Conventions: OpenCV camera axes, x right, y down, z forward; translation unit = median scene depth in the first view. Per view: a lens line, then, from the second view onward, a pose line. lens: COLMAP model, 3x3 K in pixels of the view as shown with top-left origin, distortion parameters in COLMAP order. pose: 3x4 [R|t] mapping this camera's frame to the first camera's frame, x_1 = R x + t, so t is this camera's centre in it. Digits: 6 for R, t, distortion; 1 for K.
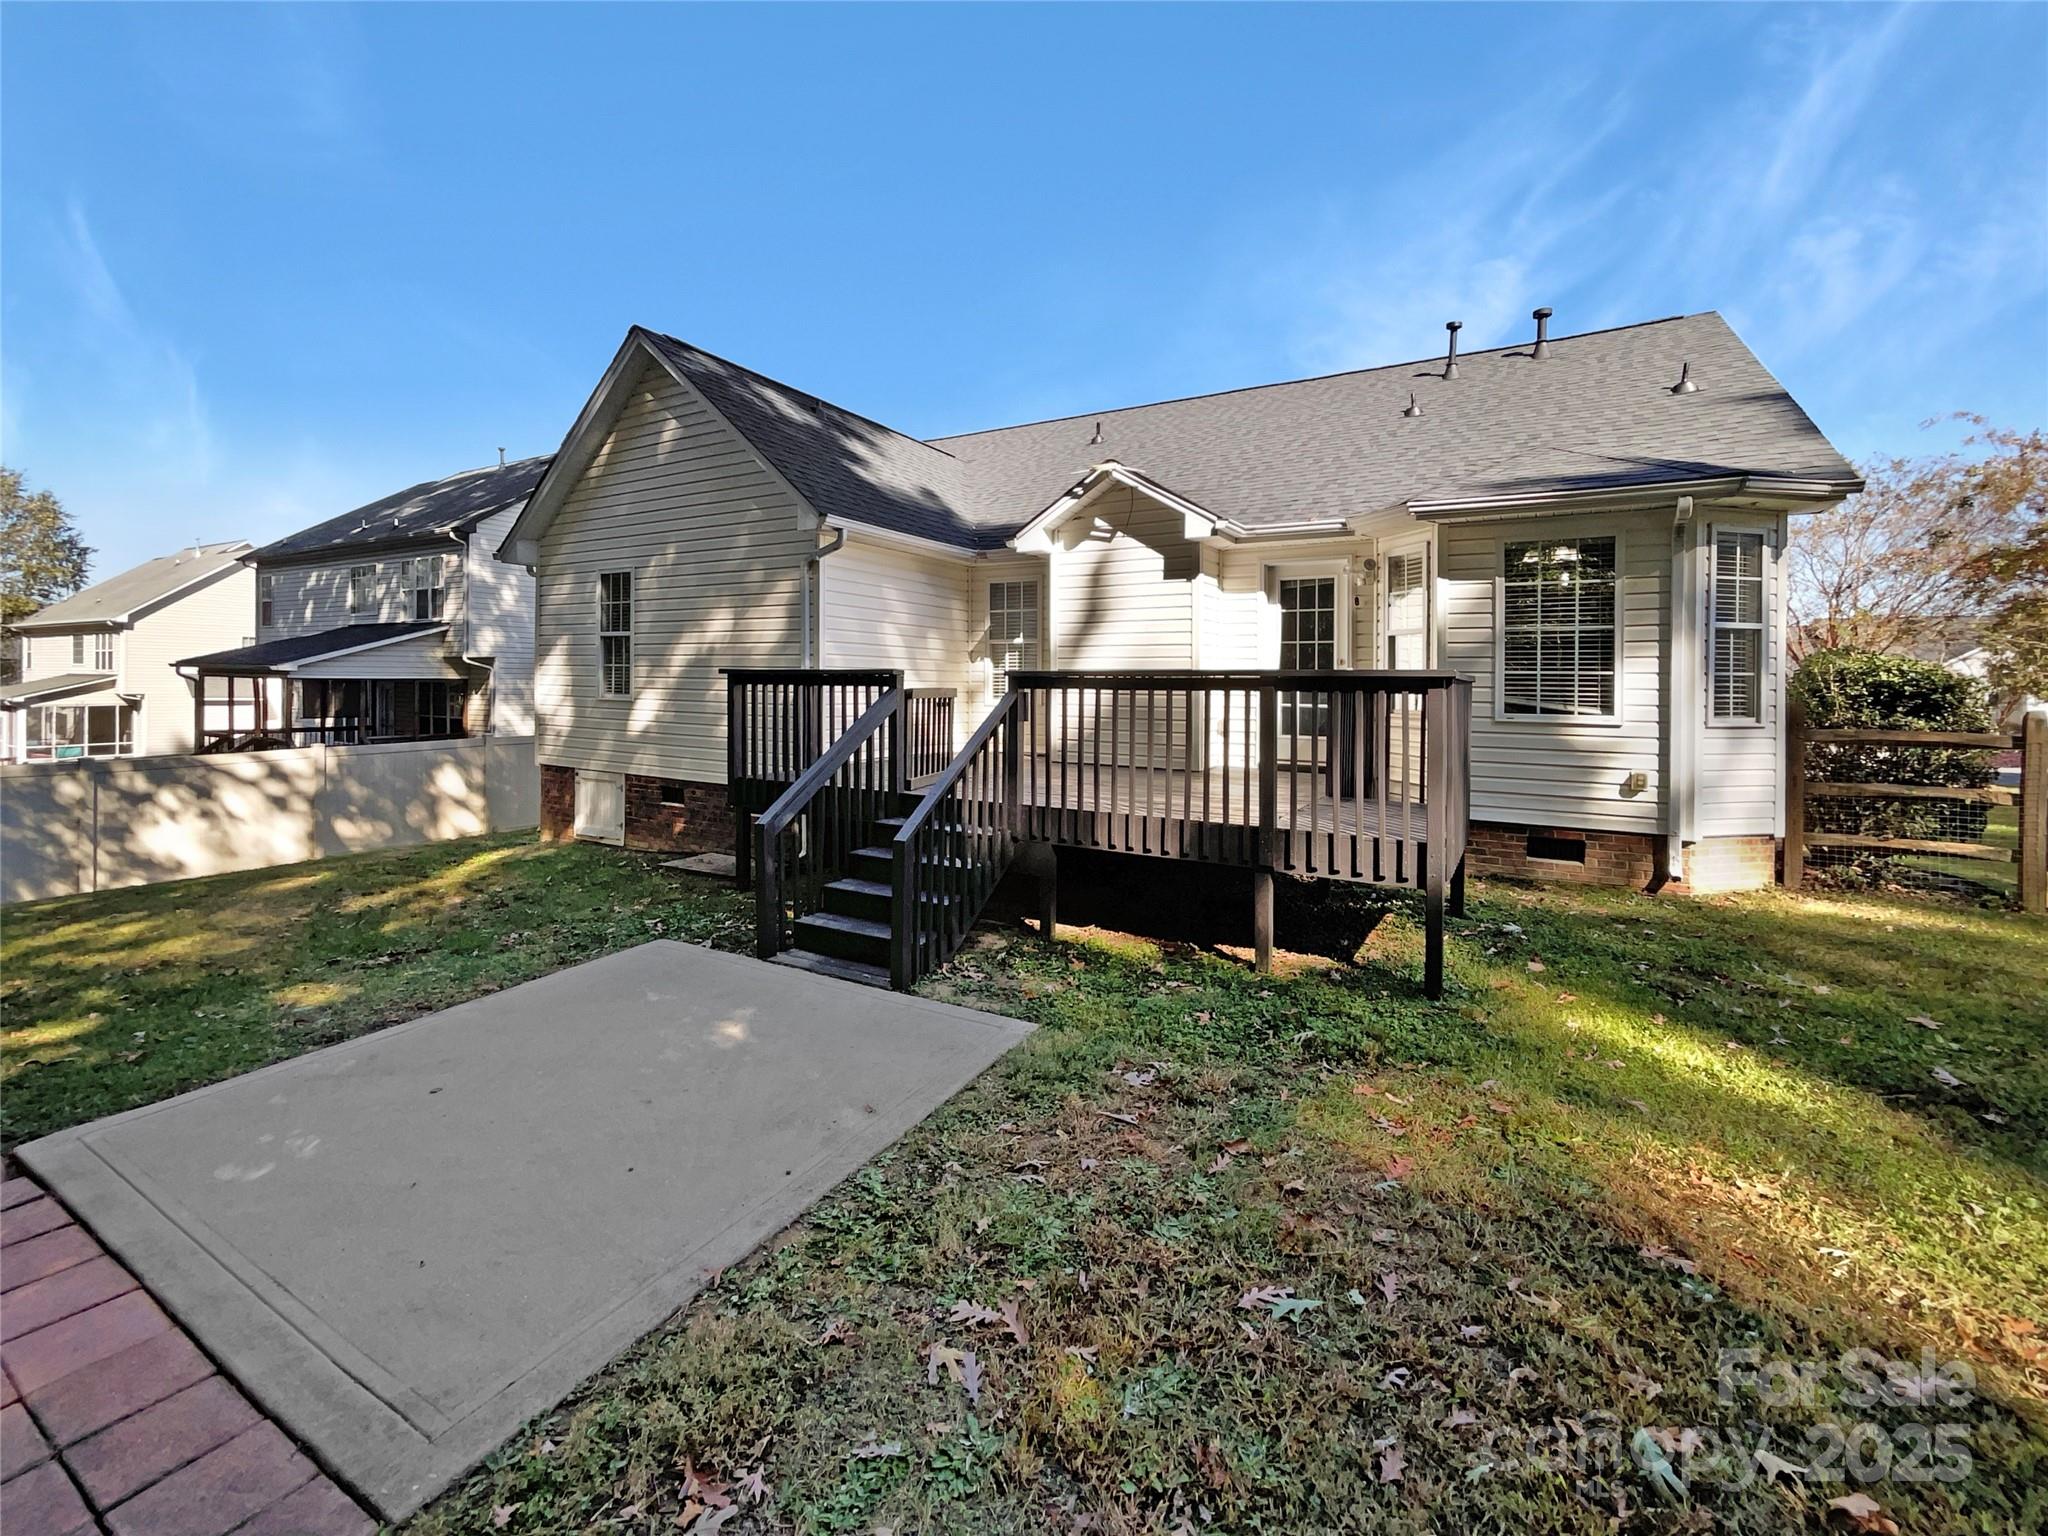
lens RADIAL K [[855.0, 0, 1025.4], [0, 855.0, 692.5], [0, 0, 1]] dist [-0.010821, 0.000527]
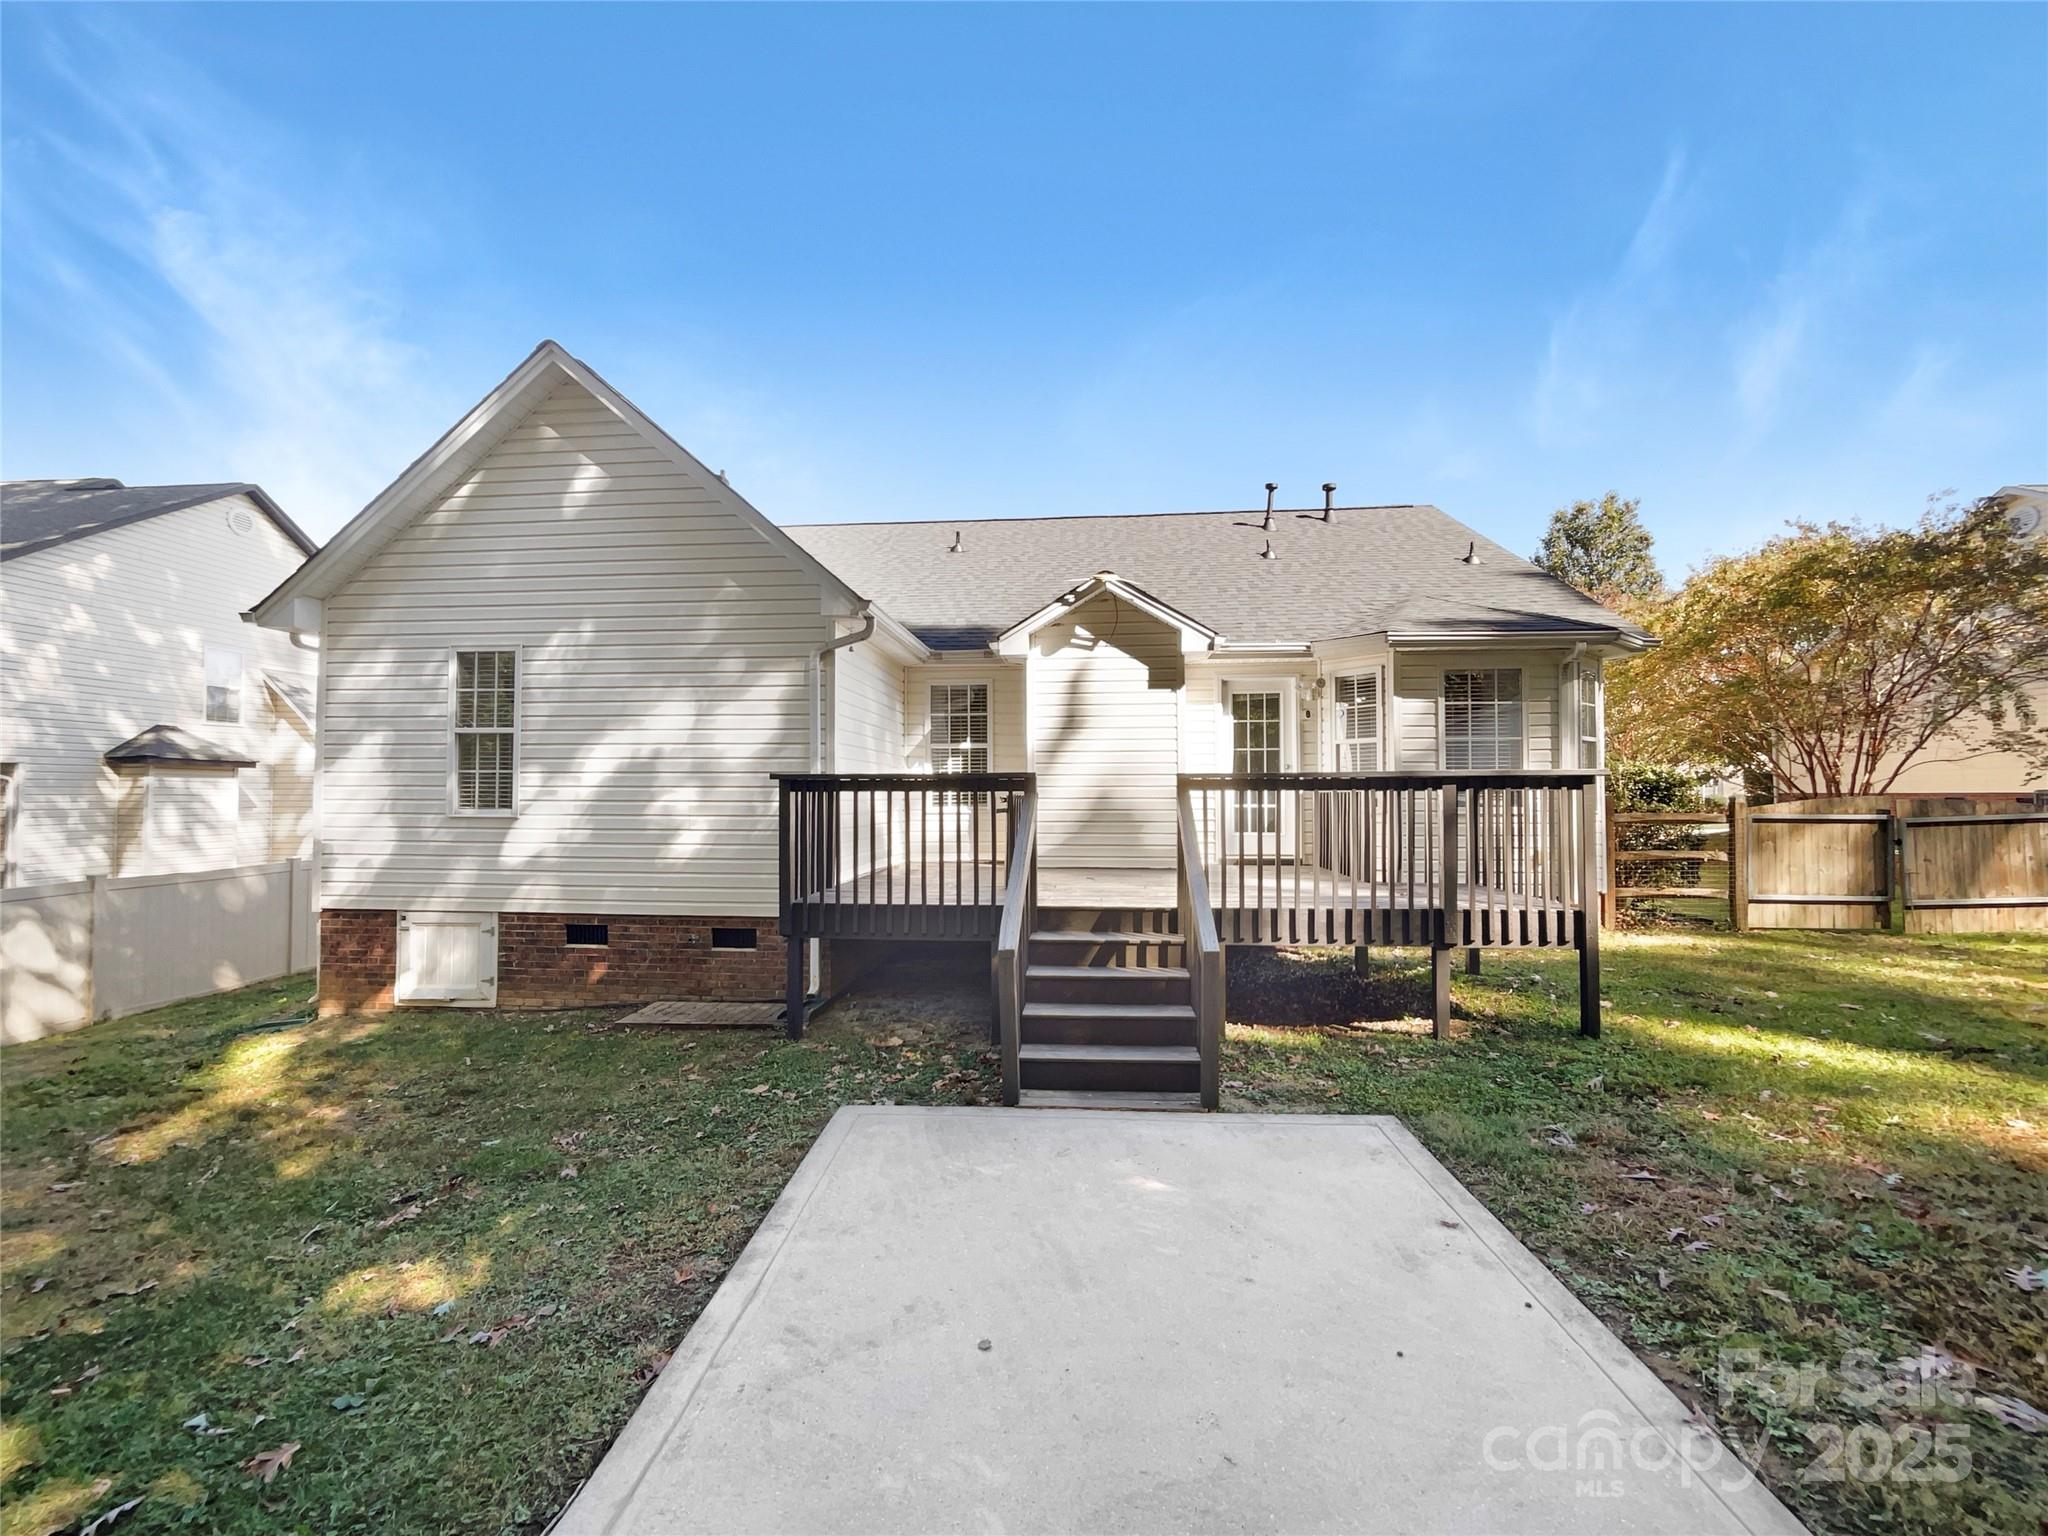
lens RADIAL K [[827.3, 0, 1018.4], [0, 827.3, 777.8], [0, 0, 1]] dist [-0.001623, 0.000049]
pose [[0.906230, -0.005518, 0.422749, -0.404636], [0.016795, 0.999595, -0.022956, -0.001093], [-0.422452, 0.027904, 0.905956, 0.138595]]
